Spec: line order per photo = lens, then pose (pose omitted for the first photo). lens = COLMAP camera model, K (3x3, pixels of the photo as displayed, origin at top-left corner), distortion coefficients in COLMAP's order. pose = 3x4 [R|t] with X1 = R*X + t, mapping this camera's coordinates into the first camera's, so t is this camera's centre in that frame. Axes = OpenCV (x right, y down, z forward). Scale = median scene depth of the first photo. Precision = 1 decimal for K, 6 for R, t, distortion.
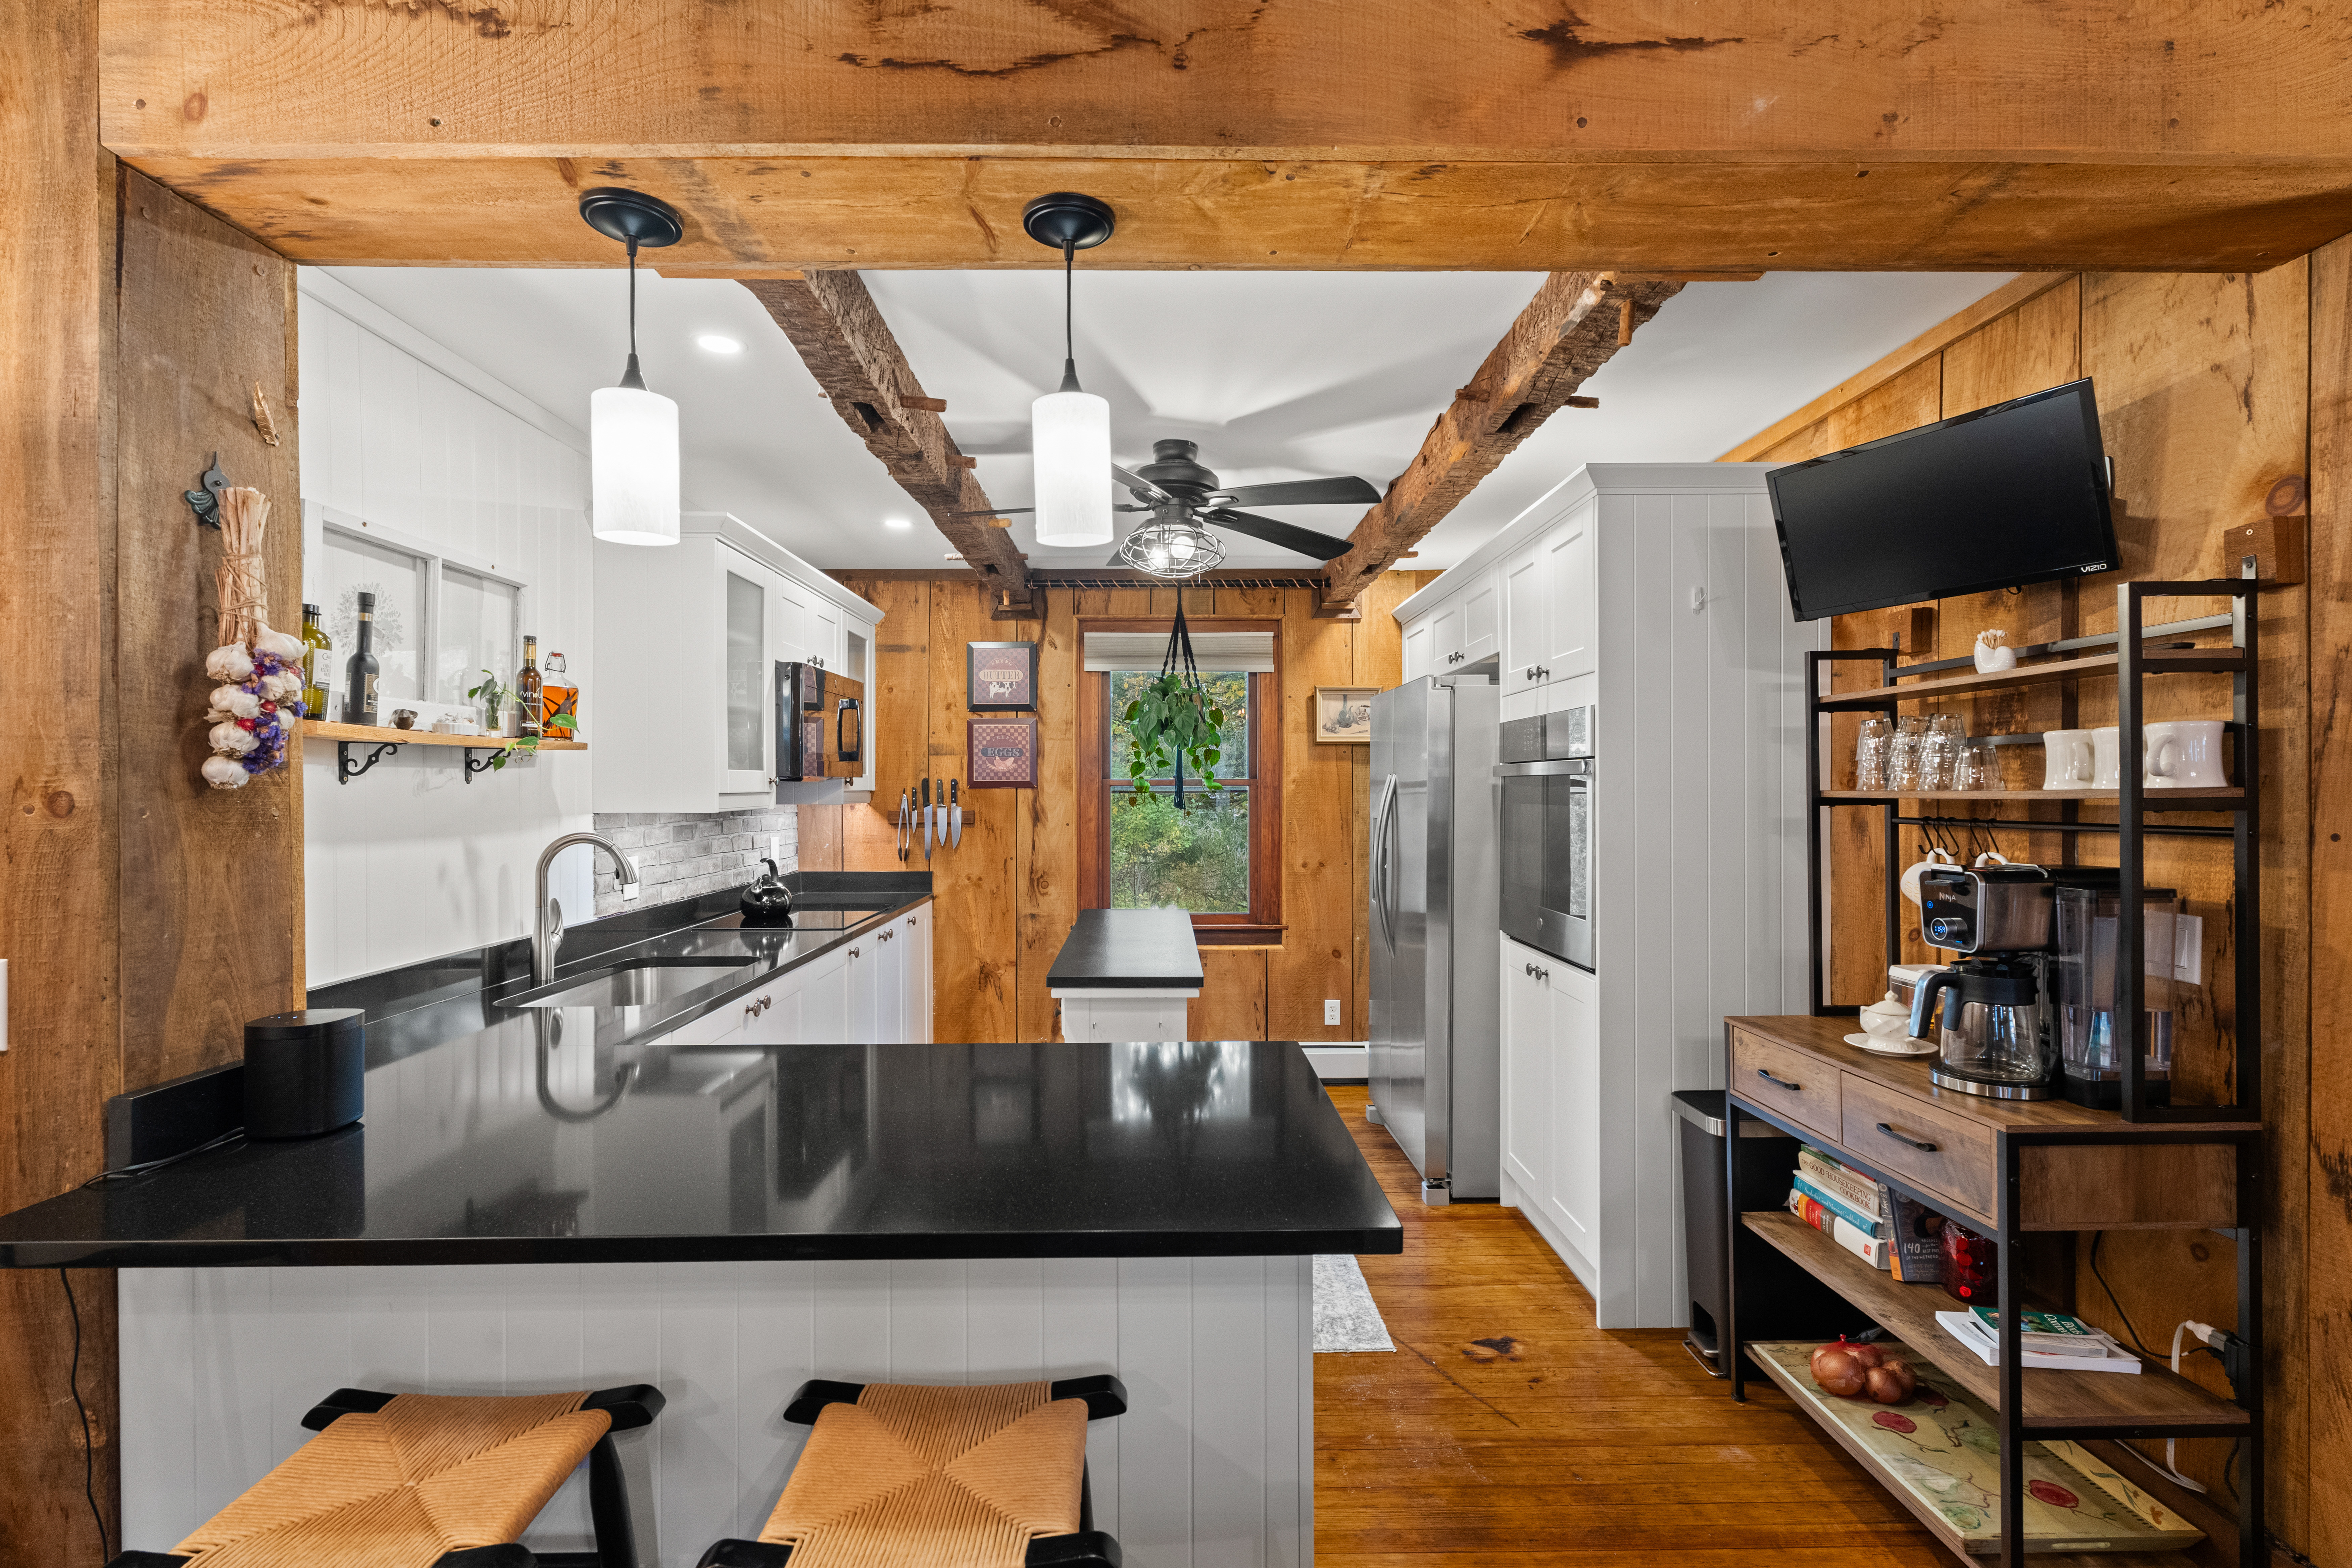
lens RADIAL K [[1081.2, 0, 1174.2], [0, 1081.2, 785.6], [0, 0, 1]] dist [0.002315, 0.000176]
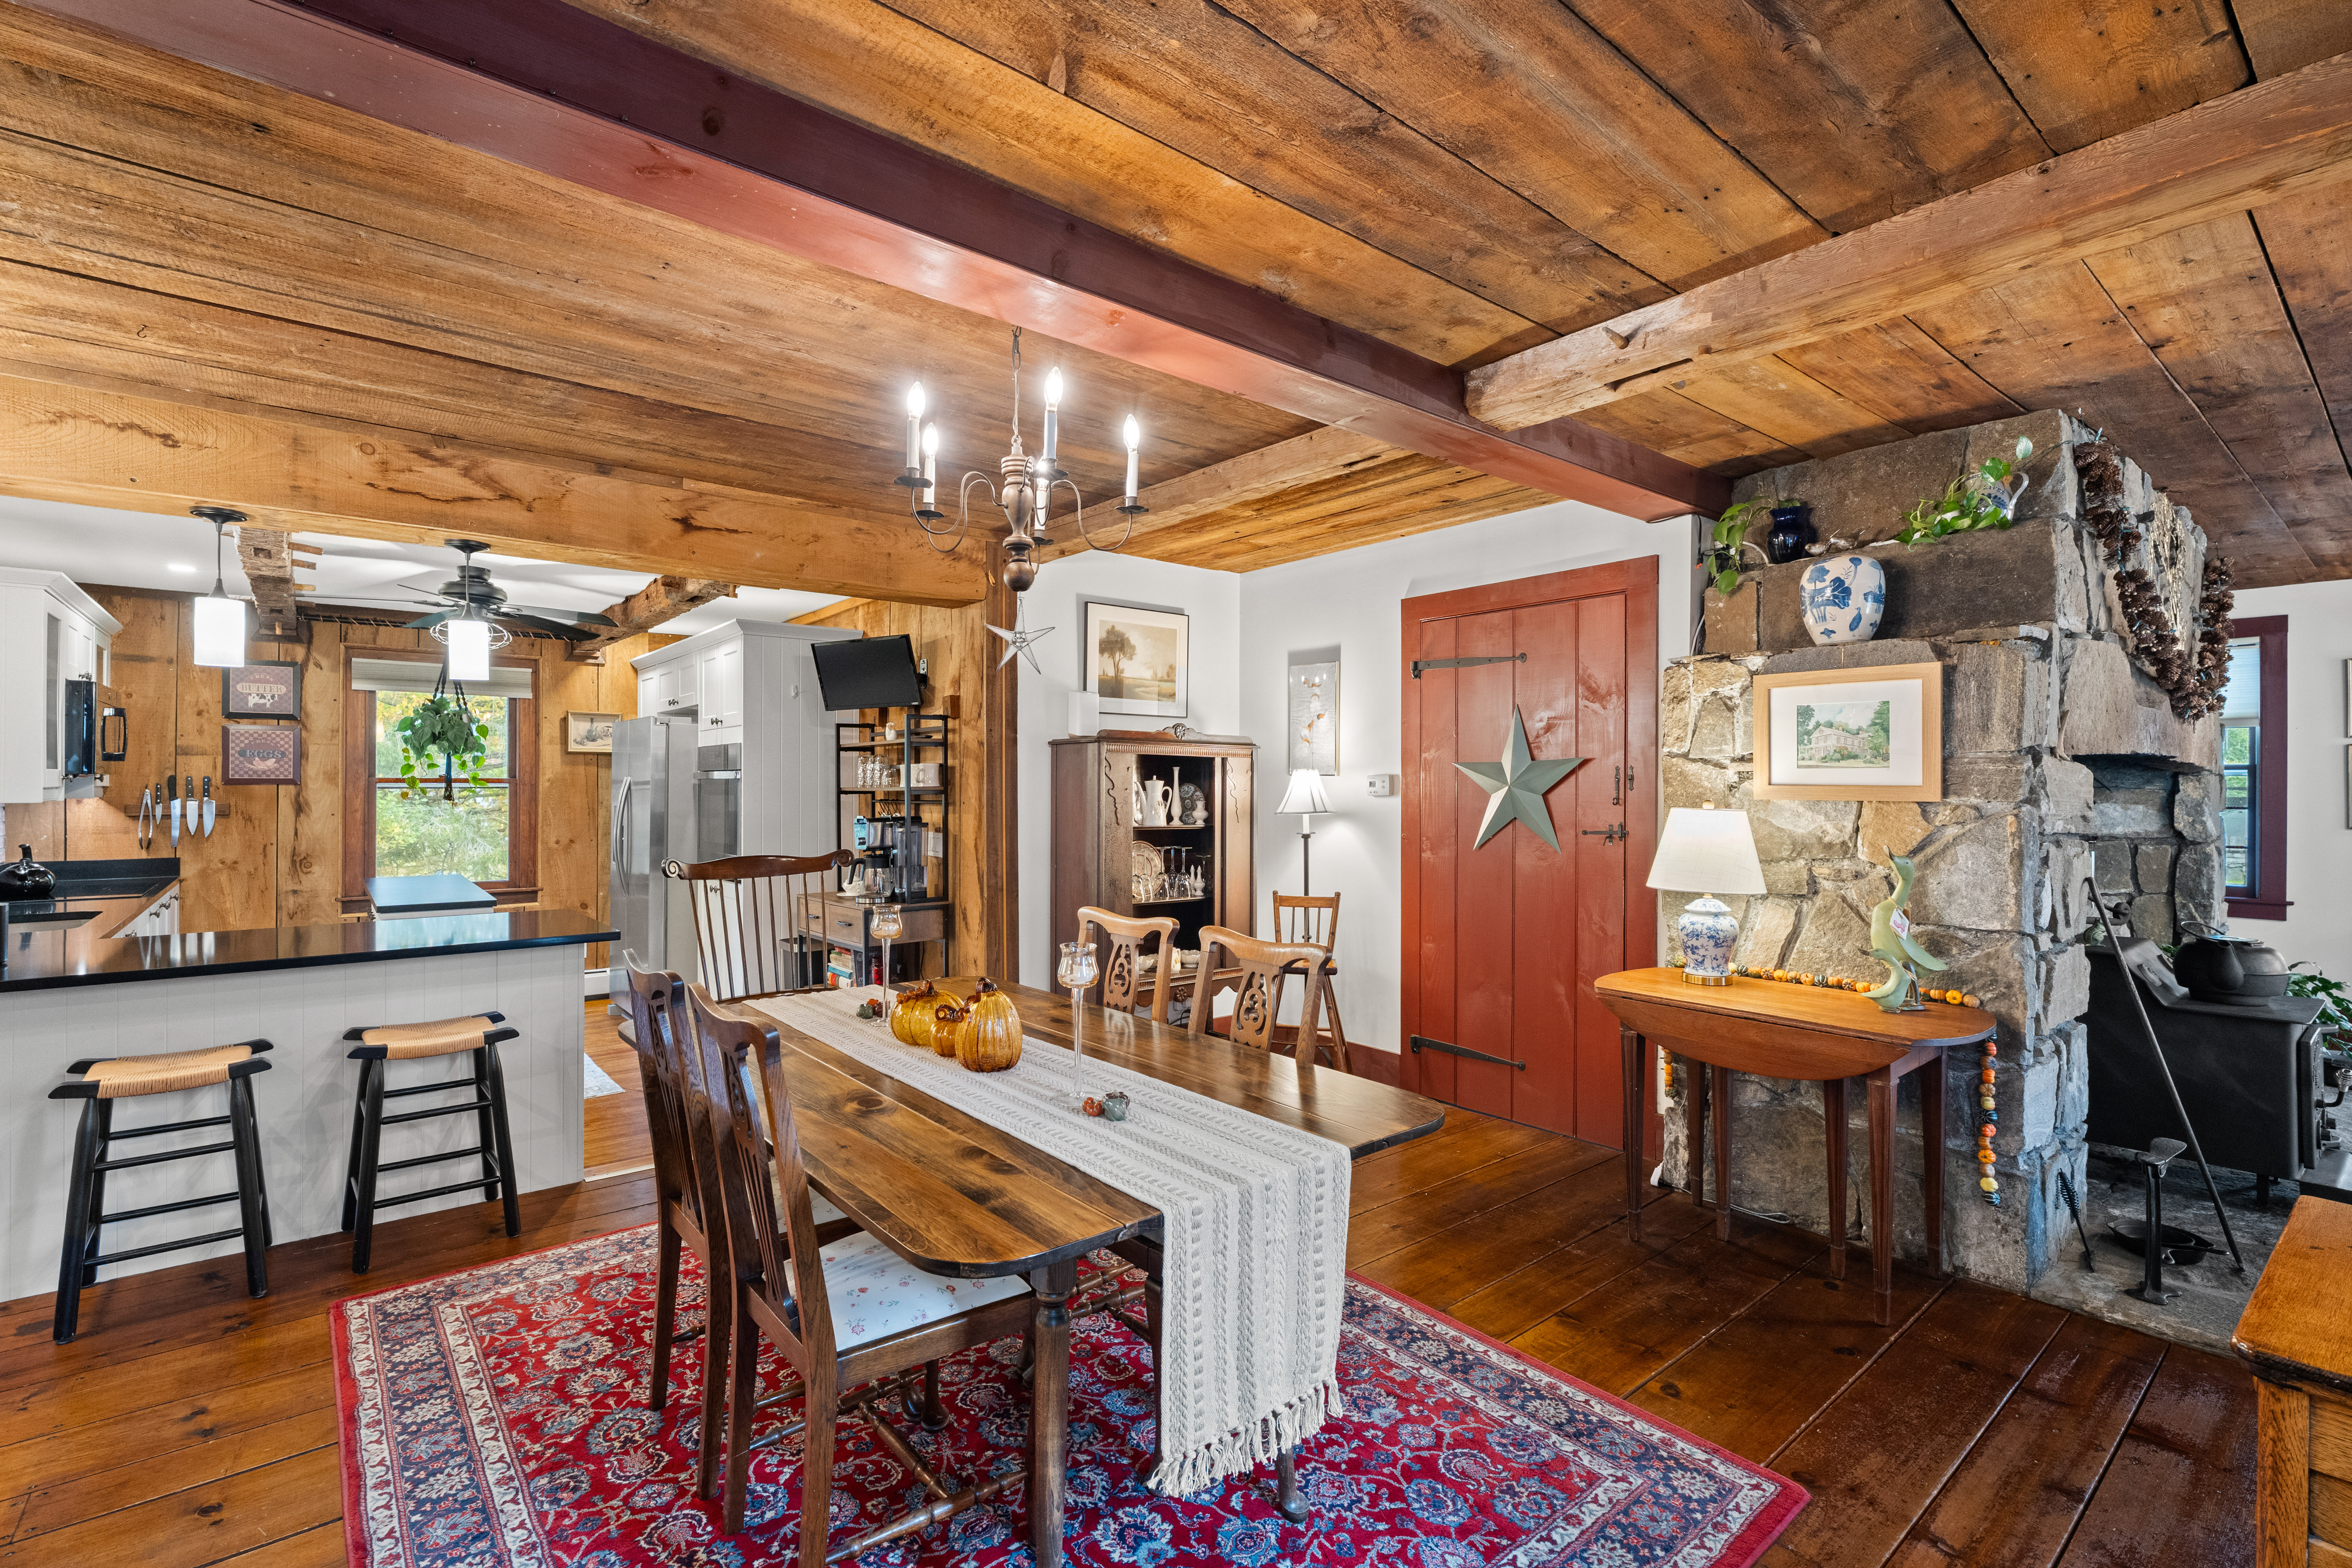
lens RADIAL K [[1081.2, 0, 1189.2], [0, 1081.2, 779.4], [0, 0, 1]] dist [0.002315, 0.000176]
pose [[0.785627, 0.006618, 0.618665, -0.097386], [-0.004184, 0.999977, -0.005384, -0.001123], [-0.618687, 0.001642, 0.785636, -0.558800]]
